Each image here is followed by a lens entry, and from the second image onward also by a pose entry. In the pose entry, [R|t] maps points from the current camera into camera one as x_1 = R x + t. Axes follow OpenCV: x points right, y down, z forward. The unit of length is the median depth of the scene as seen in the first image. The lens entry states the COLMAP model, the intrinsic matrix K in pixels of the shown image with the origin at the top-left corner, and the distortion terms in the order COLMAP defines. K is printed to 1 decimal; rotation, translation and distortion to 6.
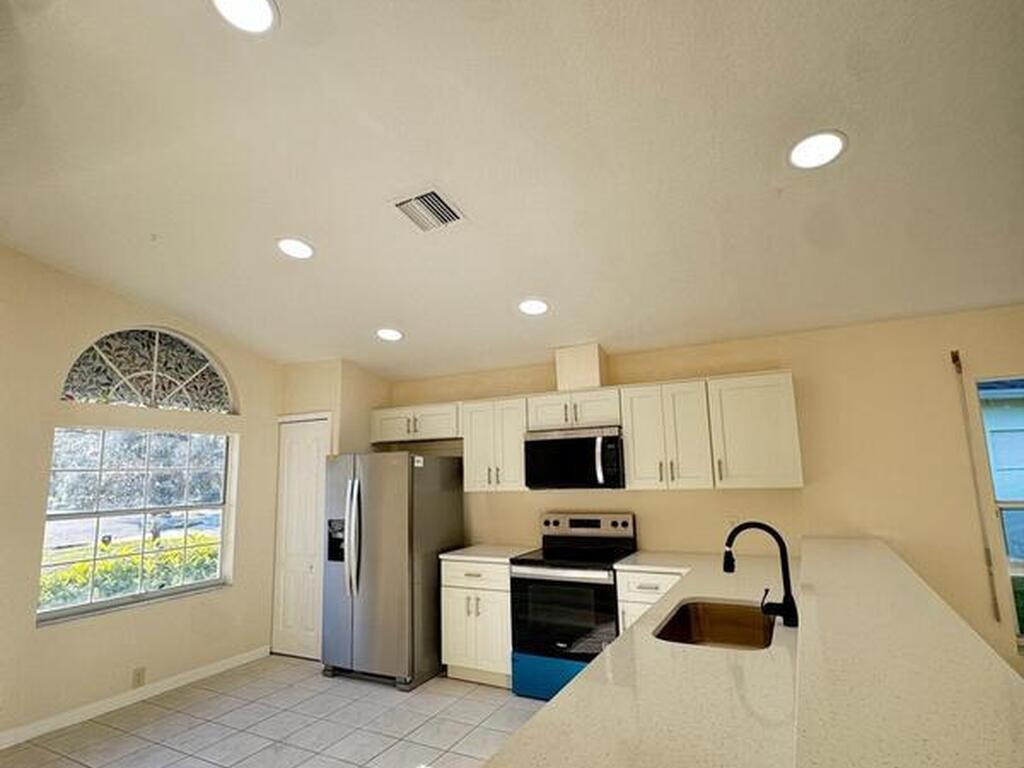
lens RADIAL K [[547.6, 0, 509.9], [0, 547.6, 385.1], [0, 0, 1]] dist [-0.006638, 0.004397]
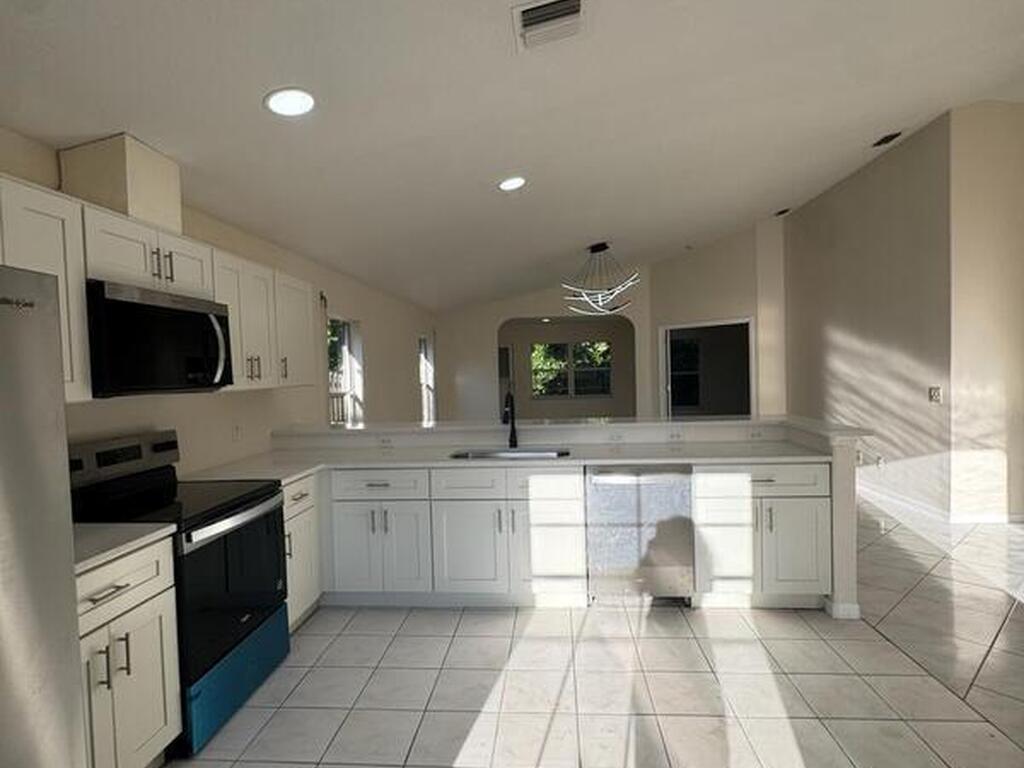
lens RADIAL K [[547.6, 0, 502.0], [0, 547.6, 390.0], [0, 0, 1]] dist [-0.006638, 0.004397]
pose [[-0.384985, 0.006718, 0.922899, -0.547838], [-0.102475, 0.993479, -0.049978, 0.170238], [-0.917216, -0.113815, -0.381786, 0.852454]]
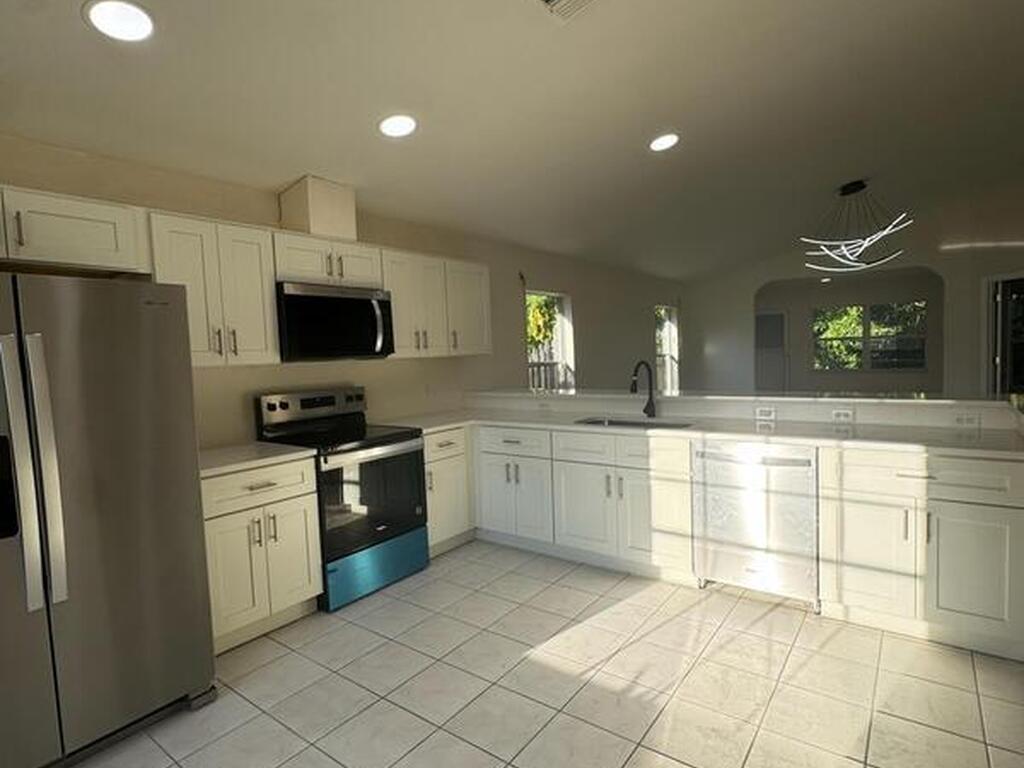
lens RADIAL K [[547.6, 0, 503.4], [0, 547.6, 386.8], [0, 0, 1]] dist [-0.006638, 0.004397]
pose [[0.162896, -0.040461, 0.985813, -0.632252], [-0.120968, 0.990802, 0.060655, 0.143956], [-0.979200, -0.129132, 0.156503, 0.591982]]
